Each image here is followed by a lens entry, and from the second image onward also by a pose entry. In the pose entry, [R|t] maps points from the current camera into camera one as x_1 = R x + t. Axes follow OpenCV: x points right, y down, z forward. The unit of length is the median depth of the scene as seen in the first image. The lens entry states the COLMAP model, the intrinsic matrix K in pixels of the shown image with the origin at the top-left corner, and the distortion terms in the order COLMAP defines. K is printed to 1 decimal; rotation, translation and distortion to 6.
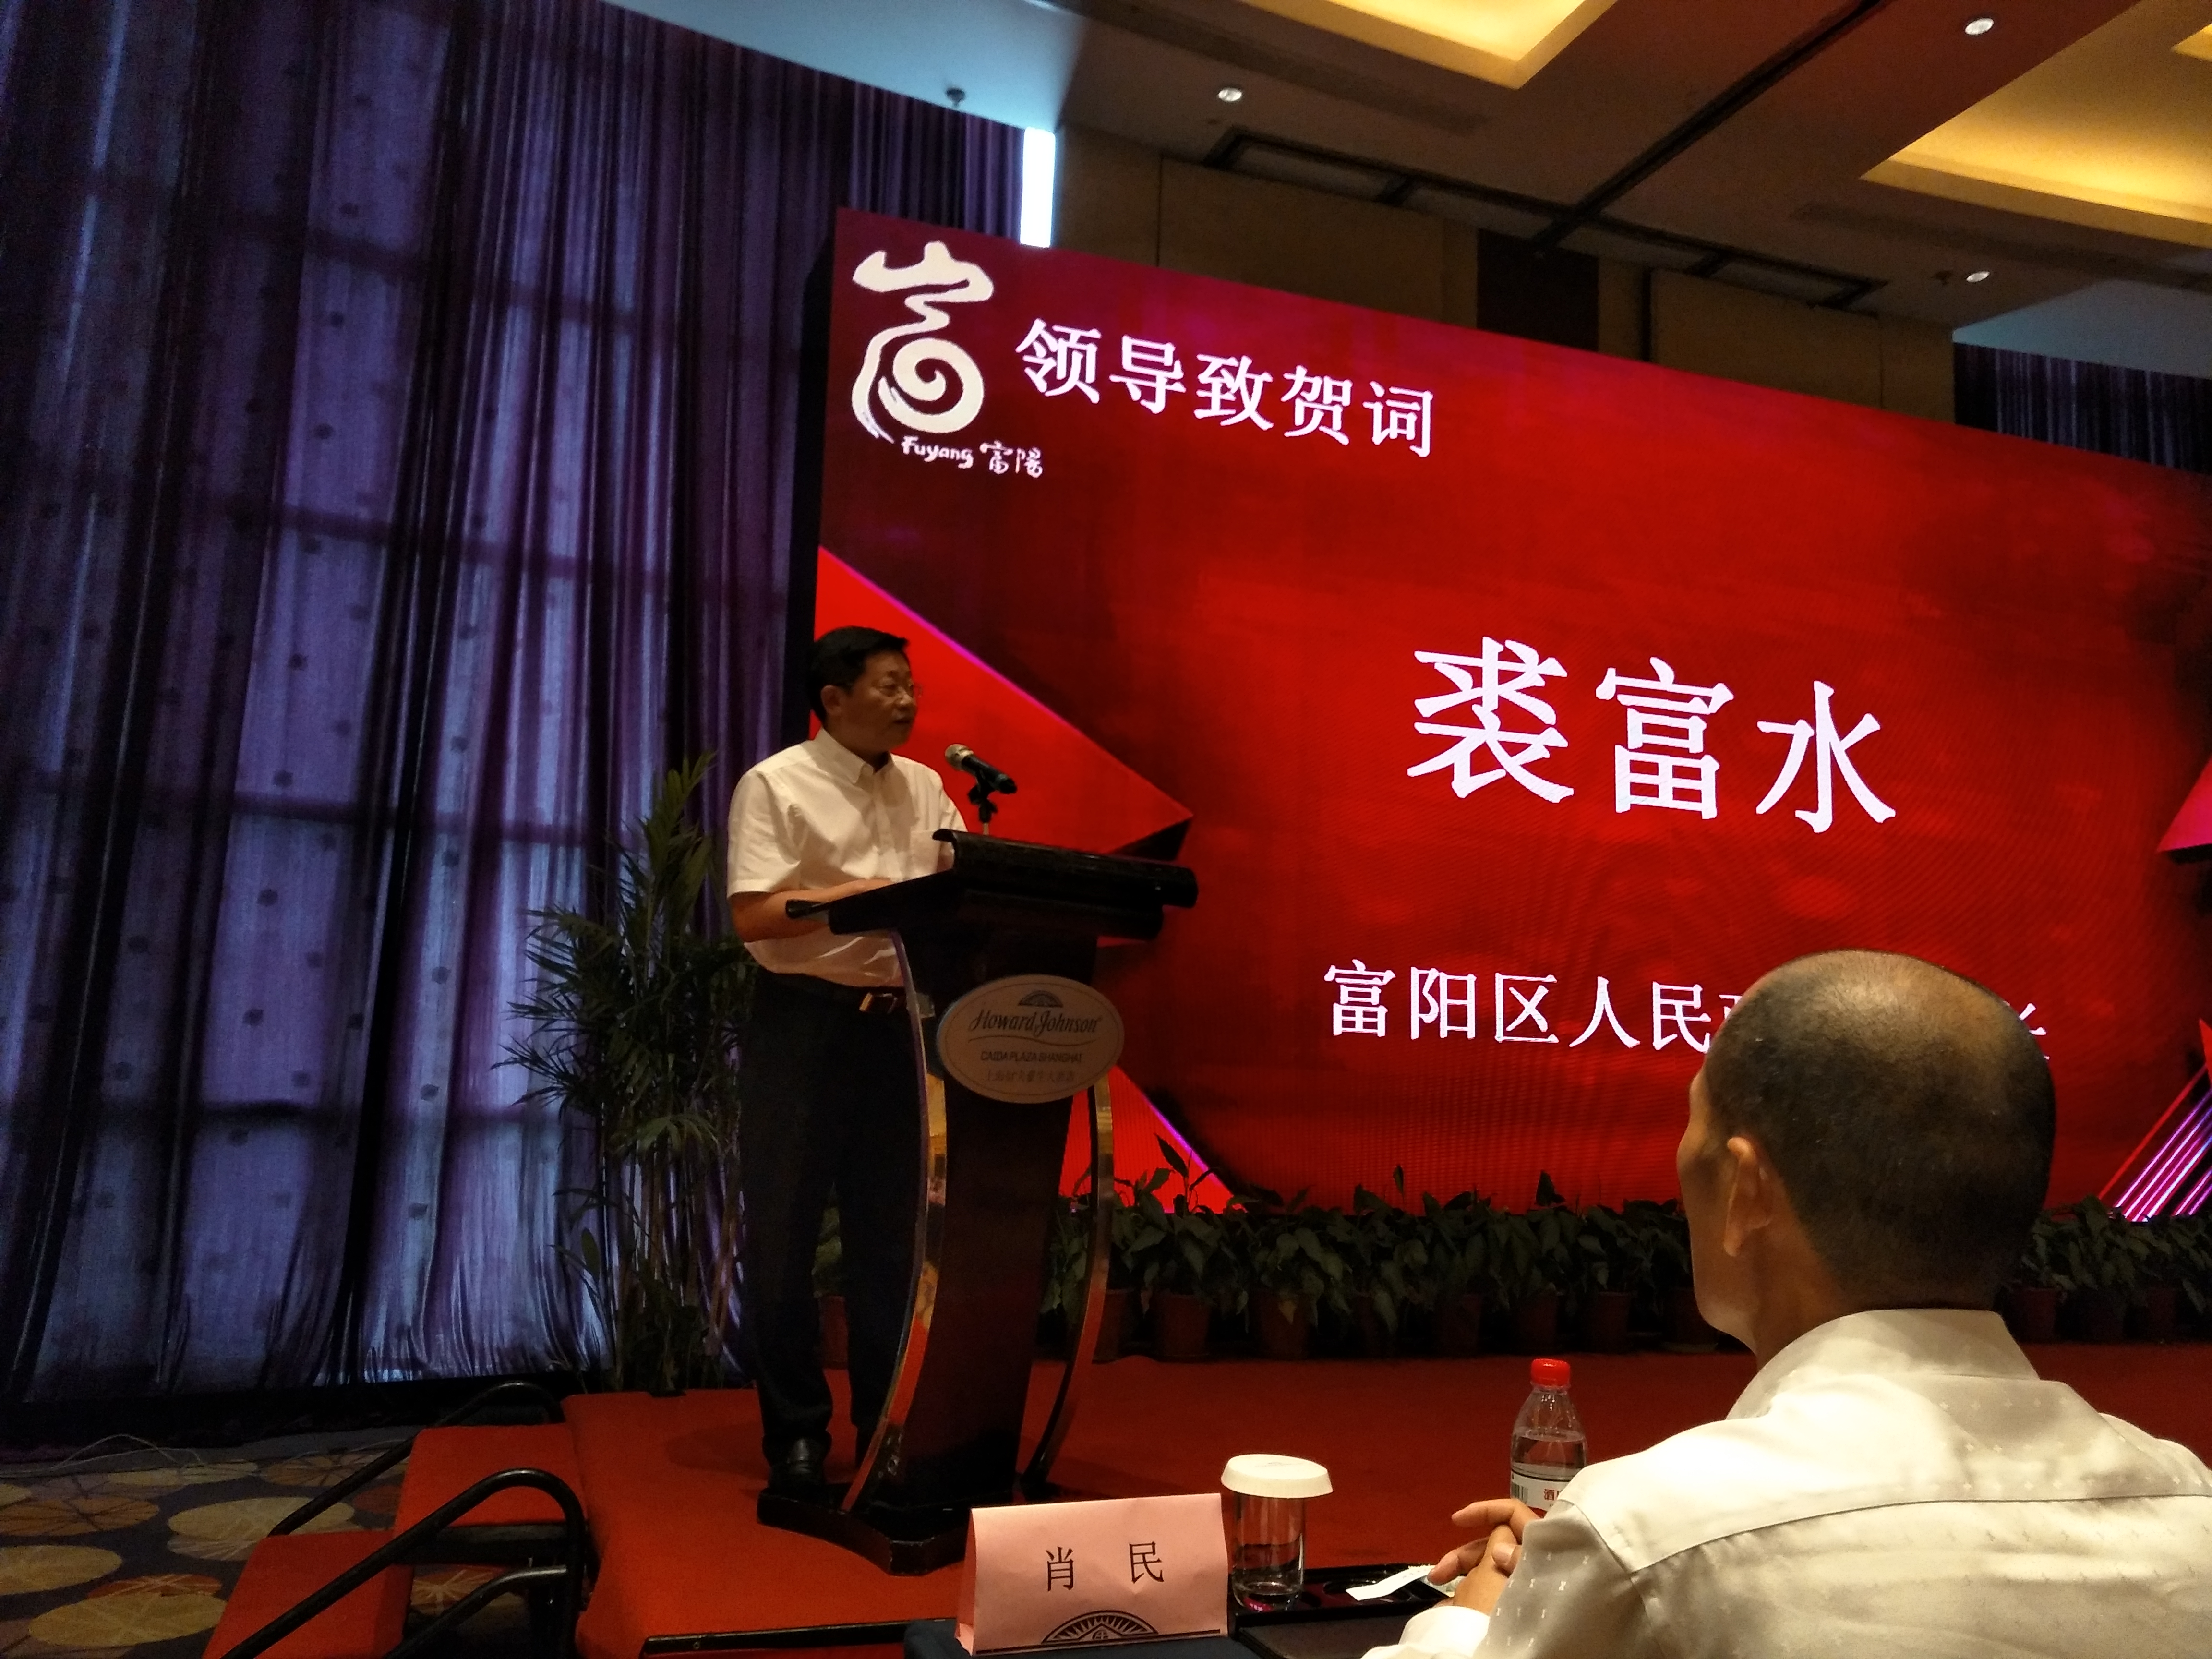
lens RADIAL K [[1809.7, 0, 1097.2], [0, 1809.7, 836.3], [0, 0, 1]] dist [-0.013418, 0.005331]
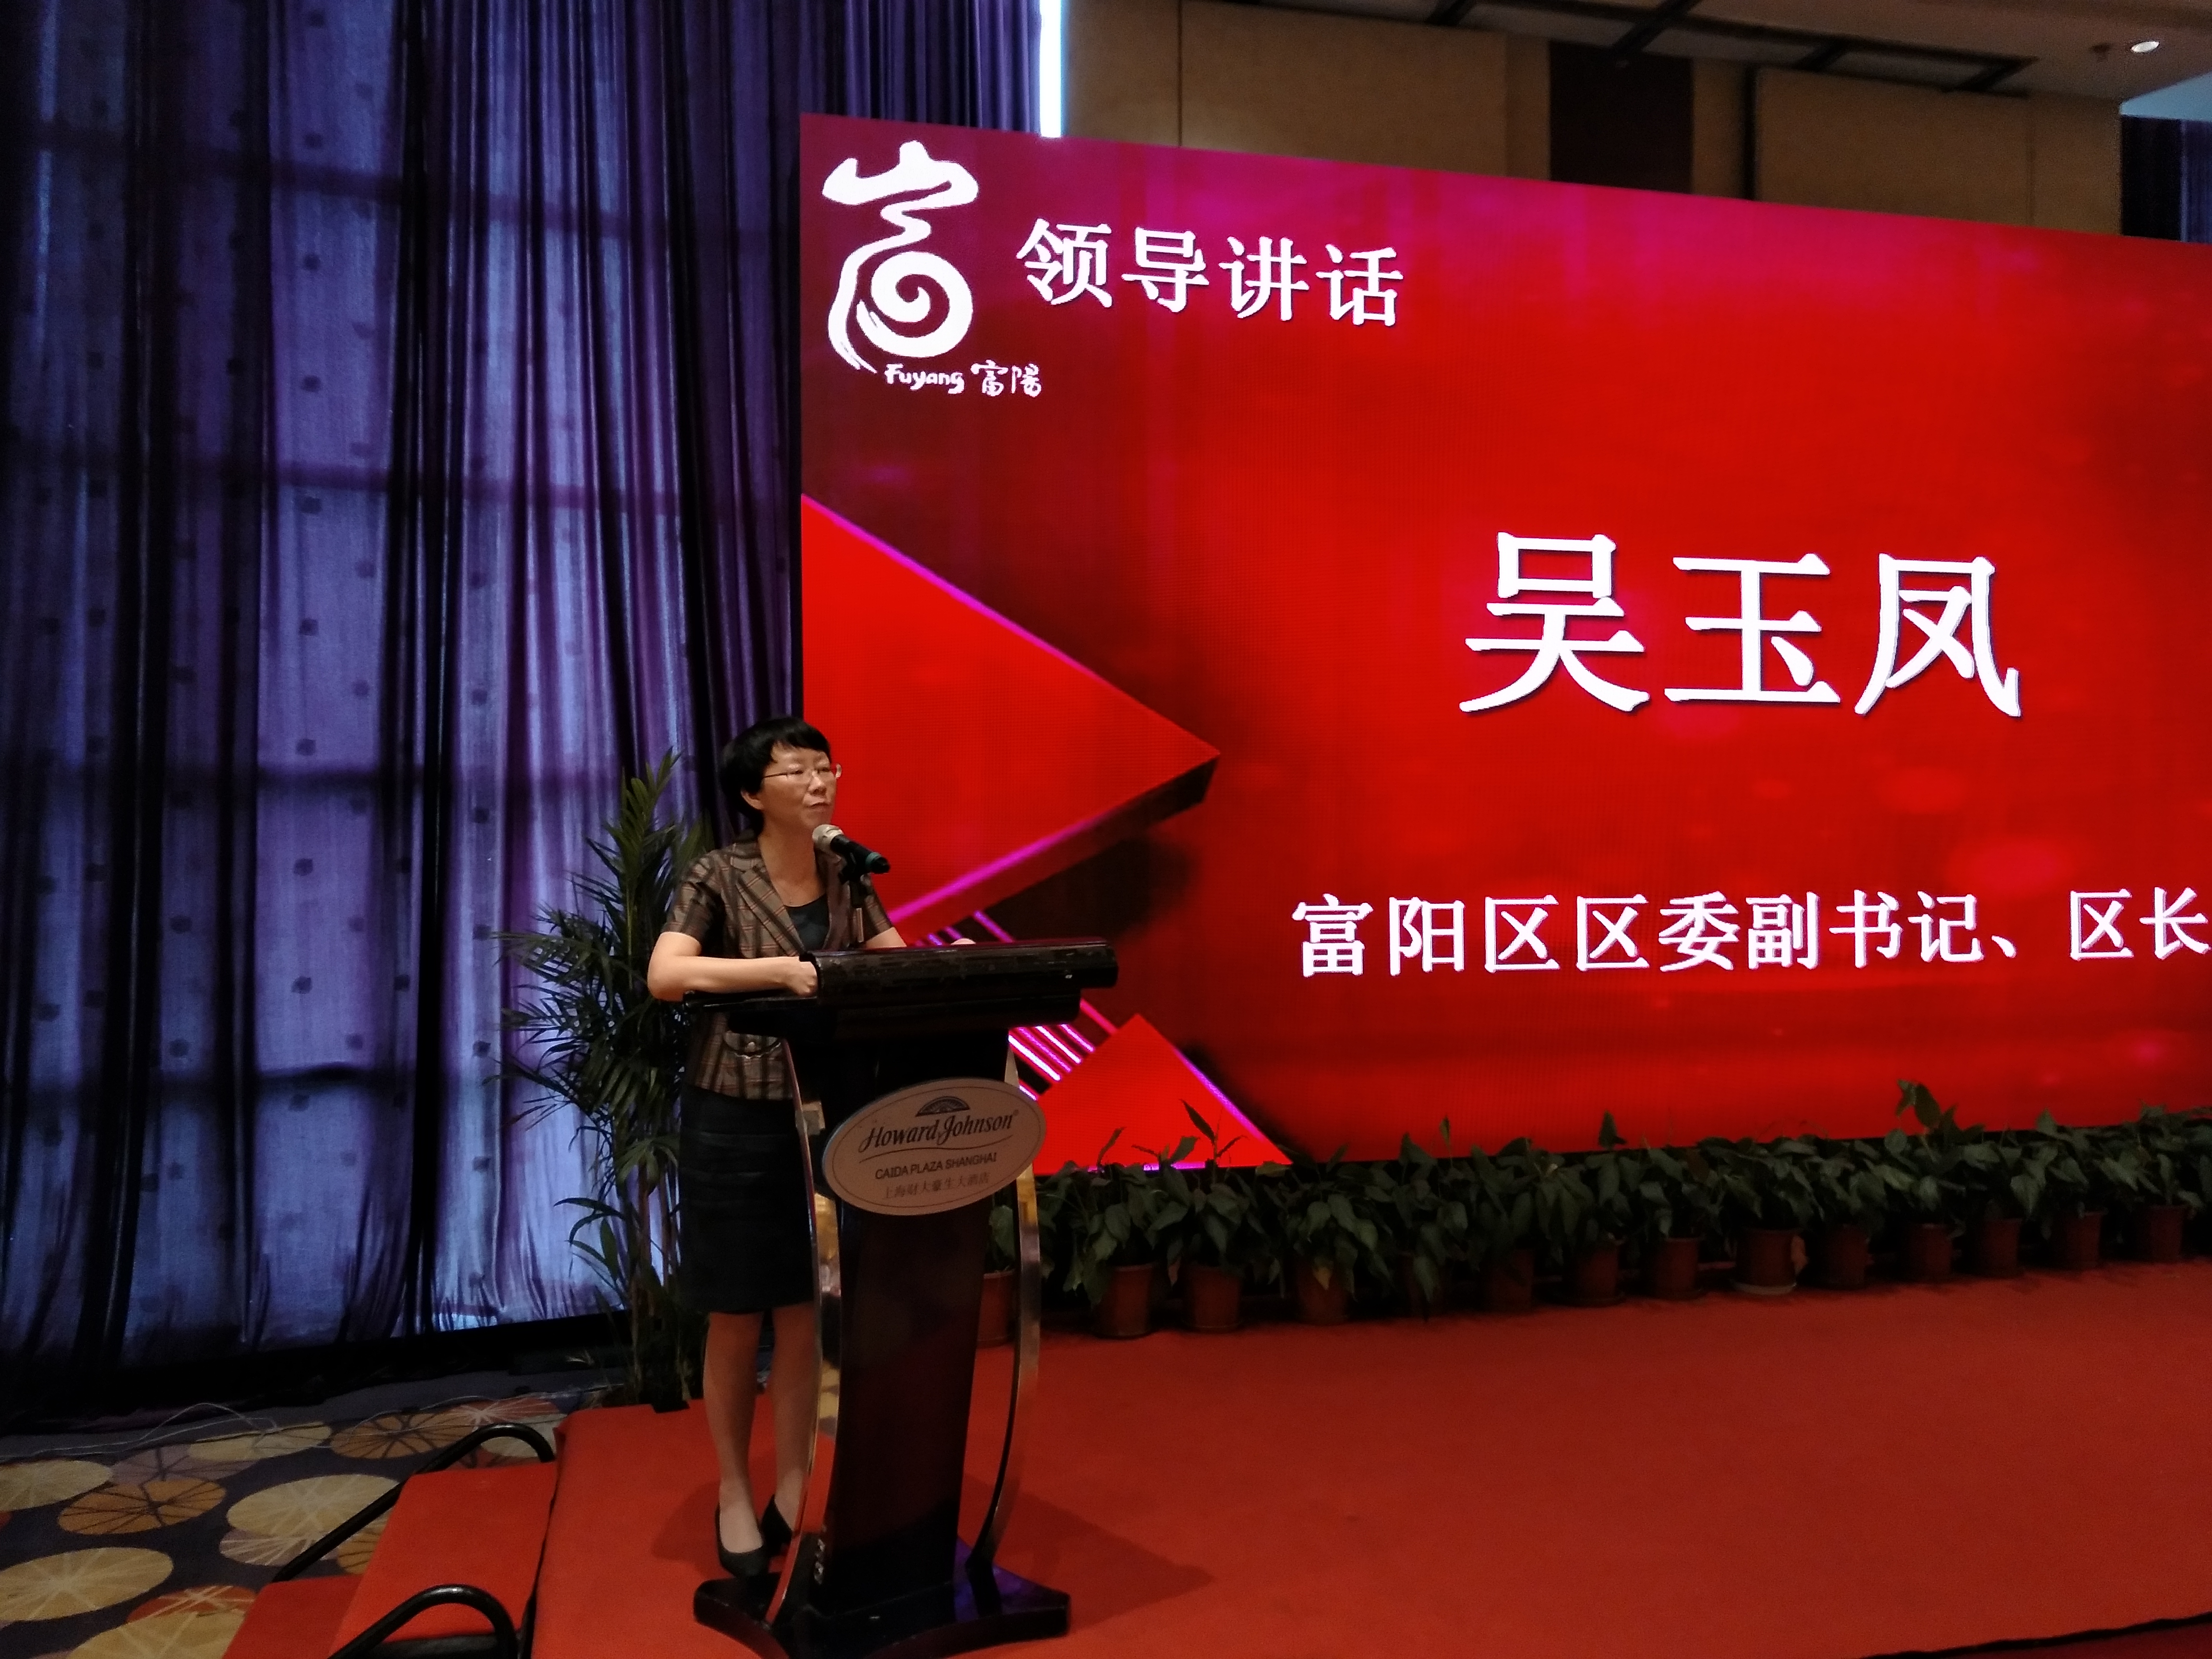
lens RADIAL K [[1809.7, 0, 1101.1], [0, 1809.7, 839.7], [0, 0, 1]] dist [-0.013418, 0.005331]
pose [[0.993908, -0.035211, -0.104441, 0.088205], [0.049249, 0.989616, 0.135037, -0.097150], [0.098602, -0.139358, 0.985321, 0.060331]]
